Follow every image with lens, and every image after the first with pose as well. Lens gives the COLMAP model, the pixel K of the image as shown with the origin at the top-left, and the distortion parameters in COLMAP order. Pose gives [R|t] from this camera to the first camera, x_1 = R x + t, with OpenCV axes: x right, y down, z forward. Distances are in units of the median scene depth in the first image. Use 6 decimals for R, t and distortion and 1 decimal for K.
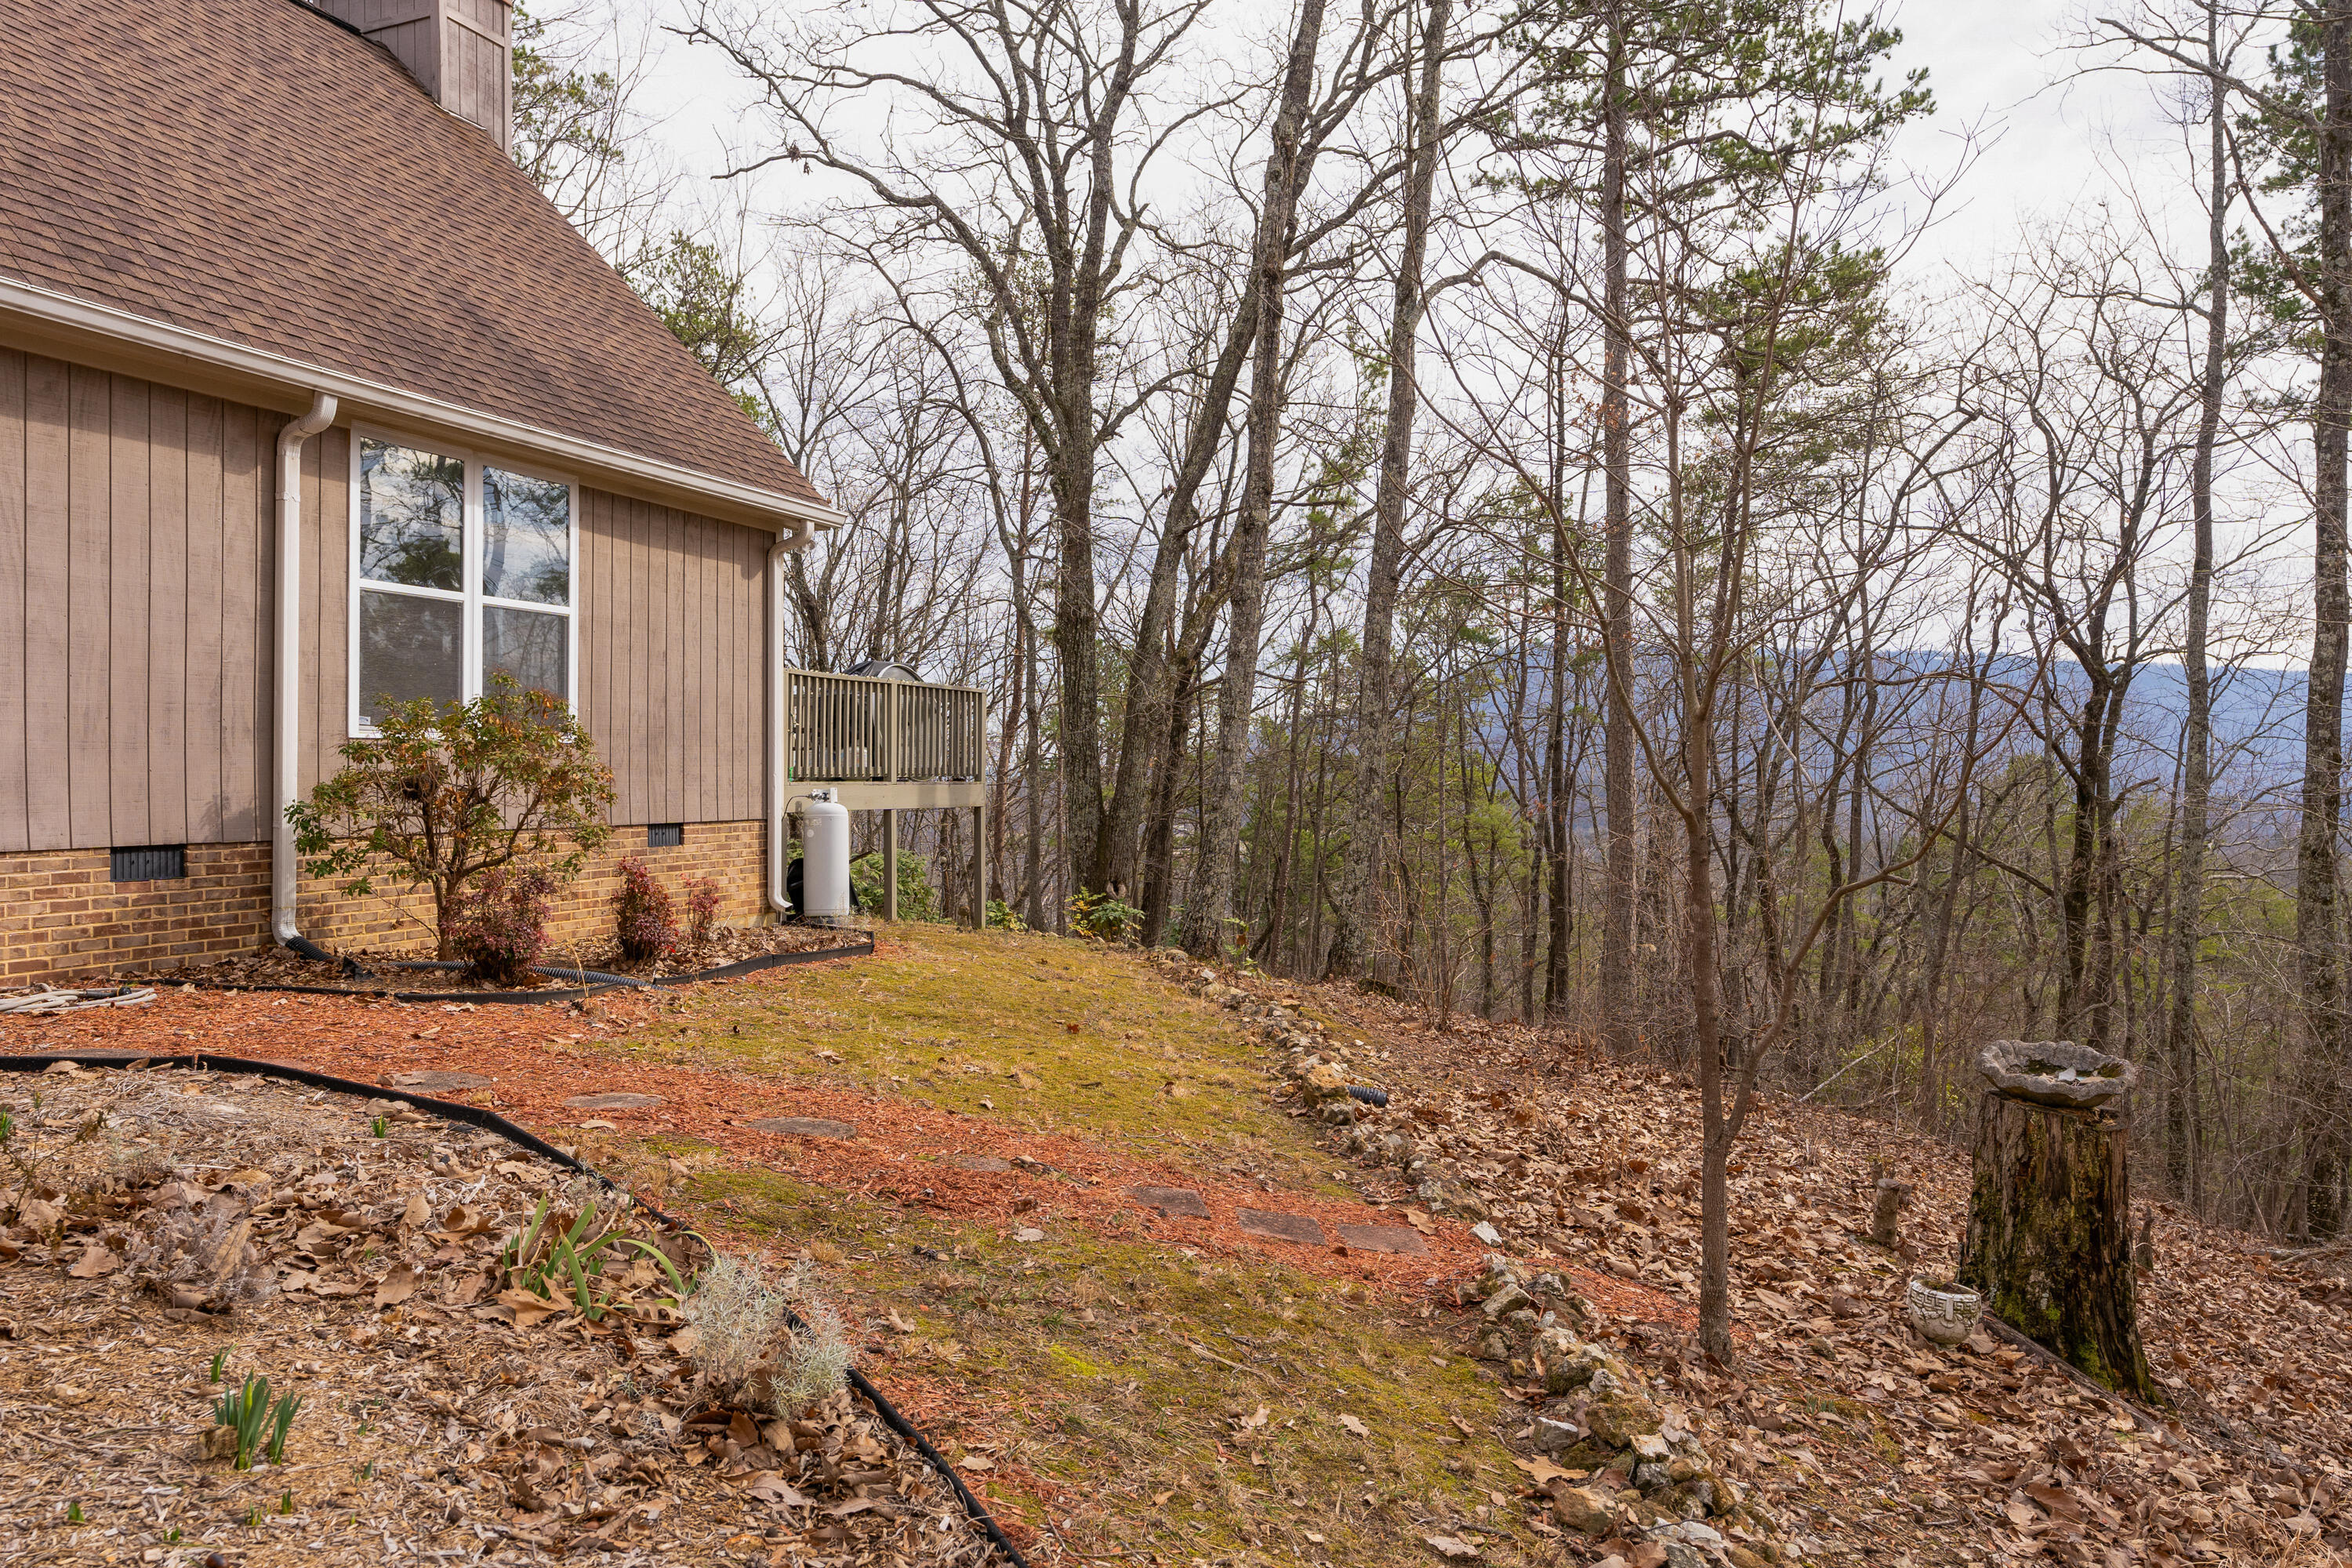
lens RADIAL K [[1524.5, 0, 1172.3], [0, 1524.5, 772.0], [0, 0, 1]] dist [-0.001317, 0.000064]
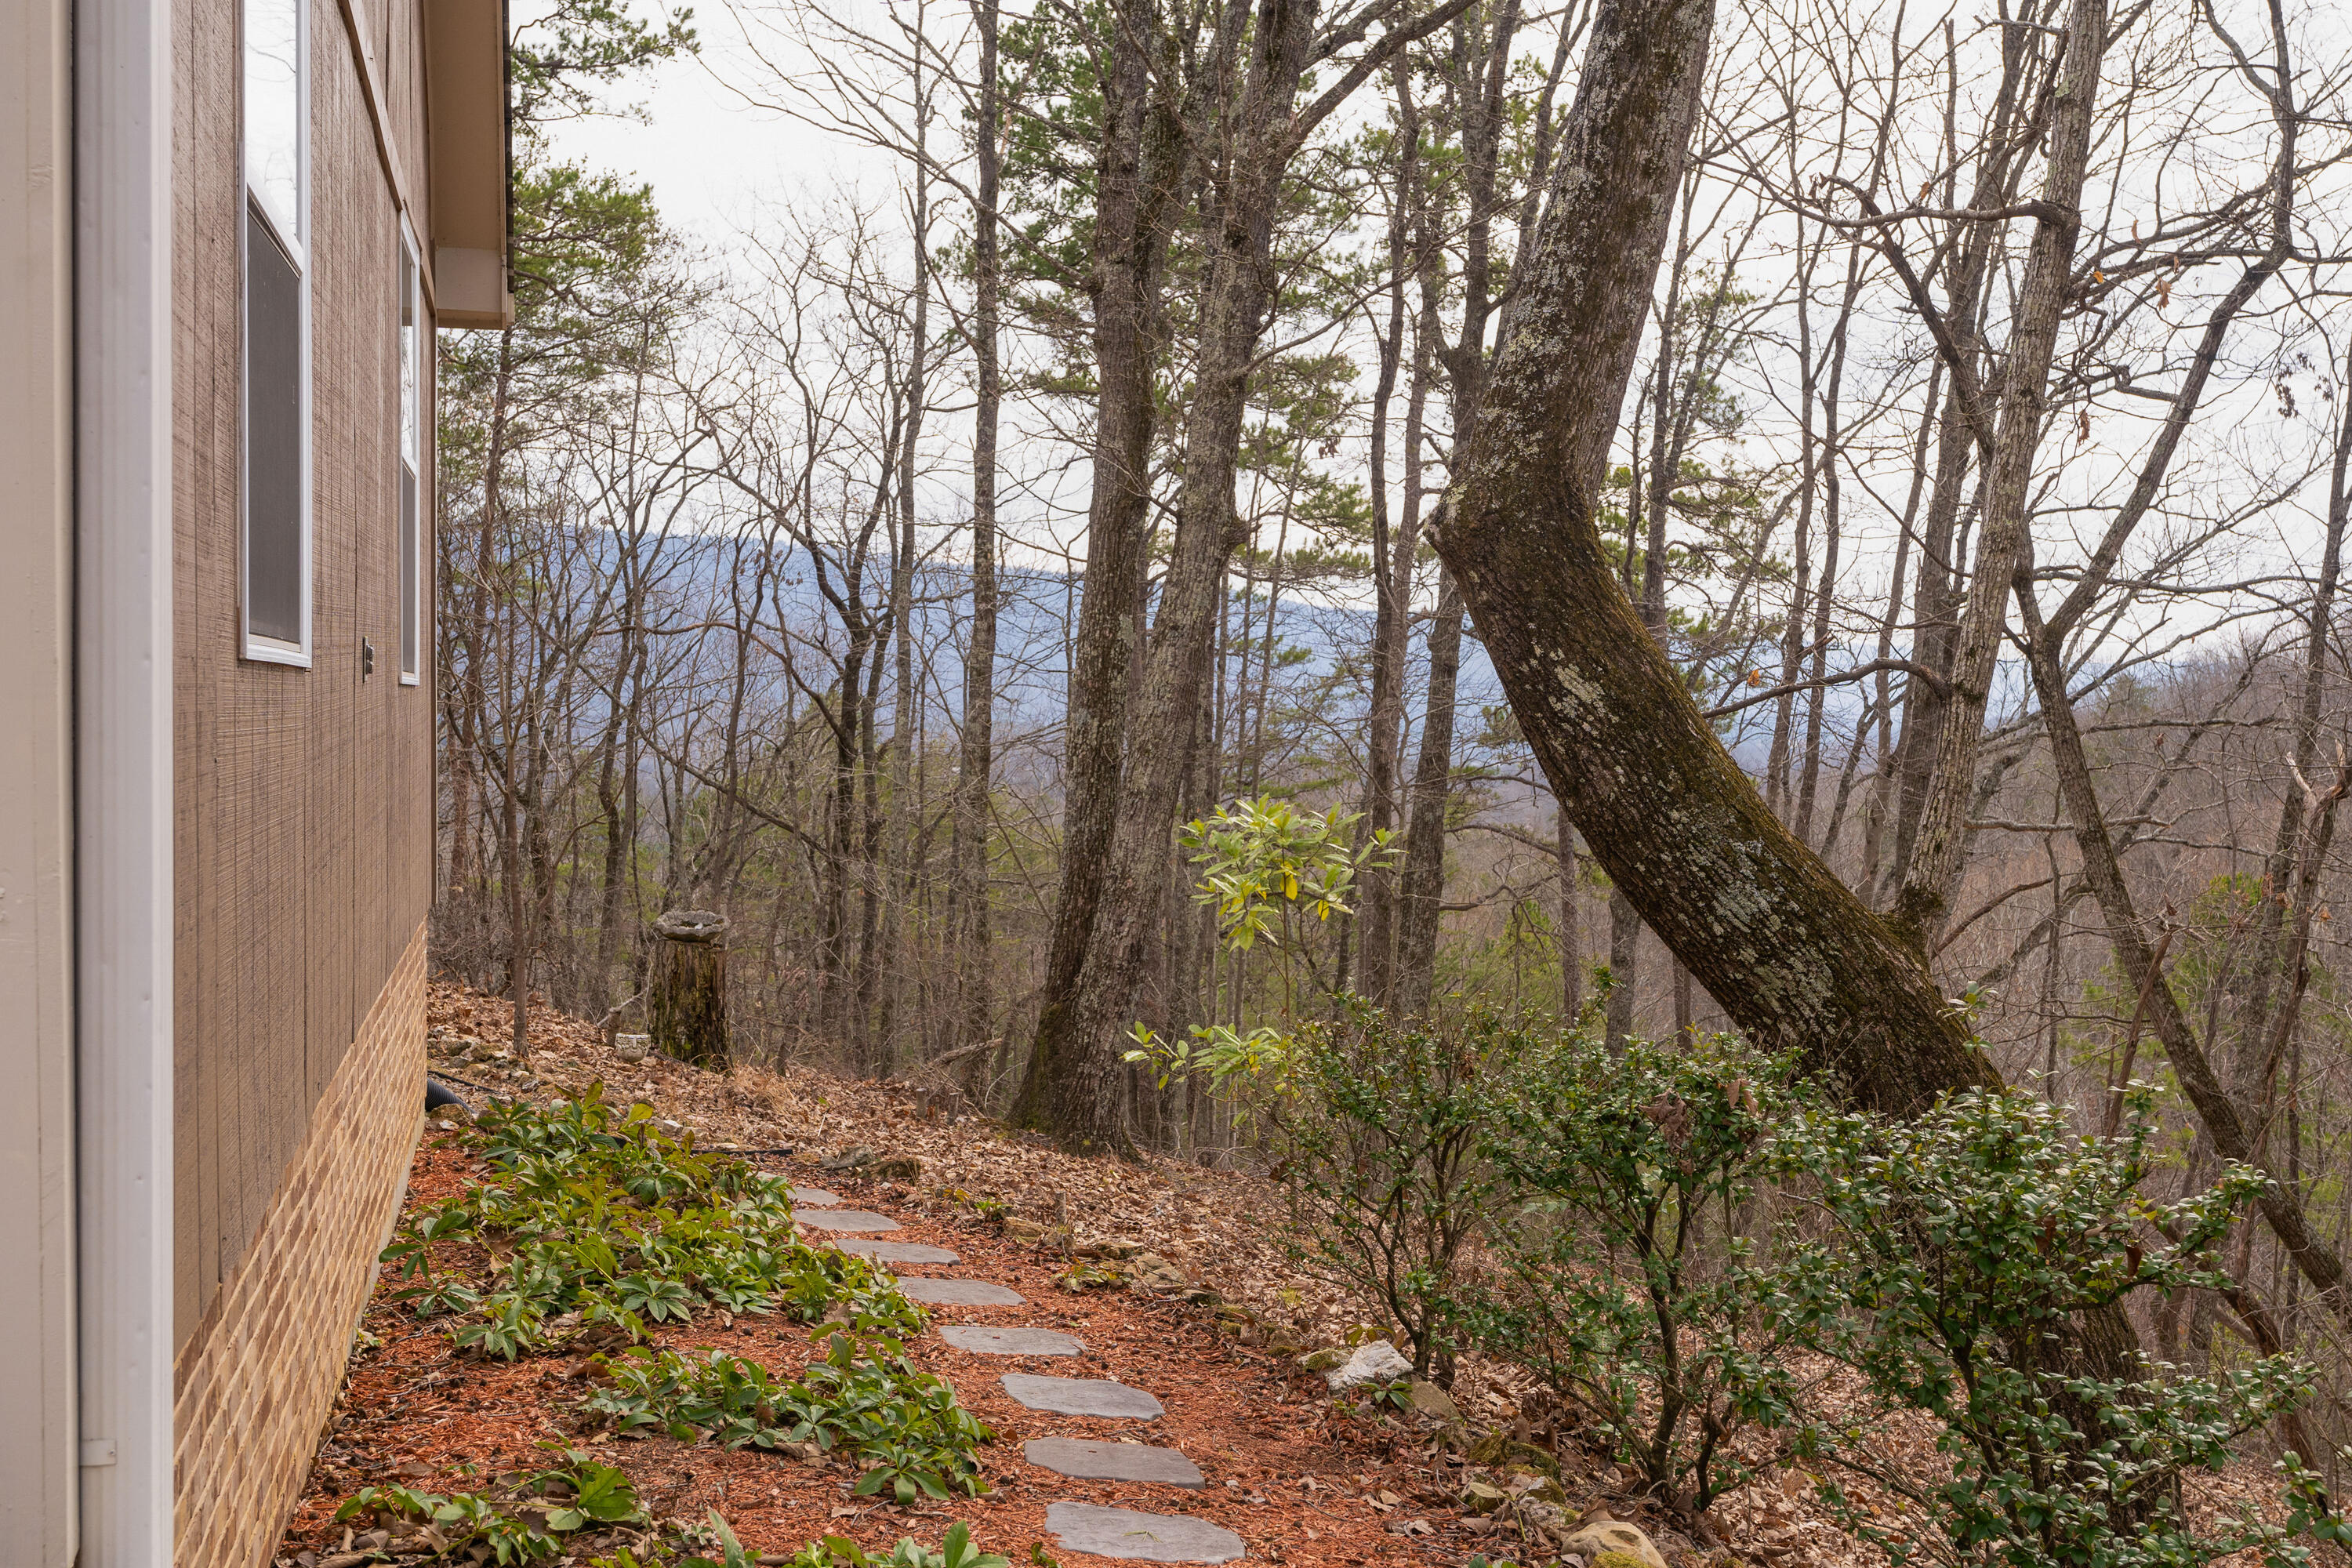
lens RADIAL K [[2365.2, 0, 1175.6], [0, 2365.2, 773.7], [0, 0, 1]] dist [-0.021271, 0.000000]
pose [[0.804500, -0.019883, 0.593619, -0.157489], [0.000391, 0.999457, 0.032948, -0.020003], [-0.593952, -0.026275, 0.804071, -0.400008]]
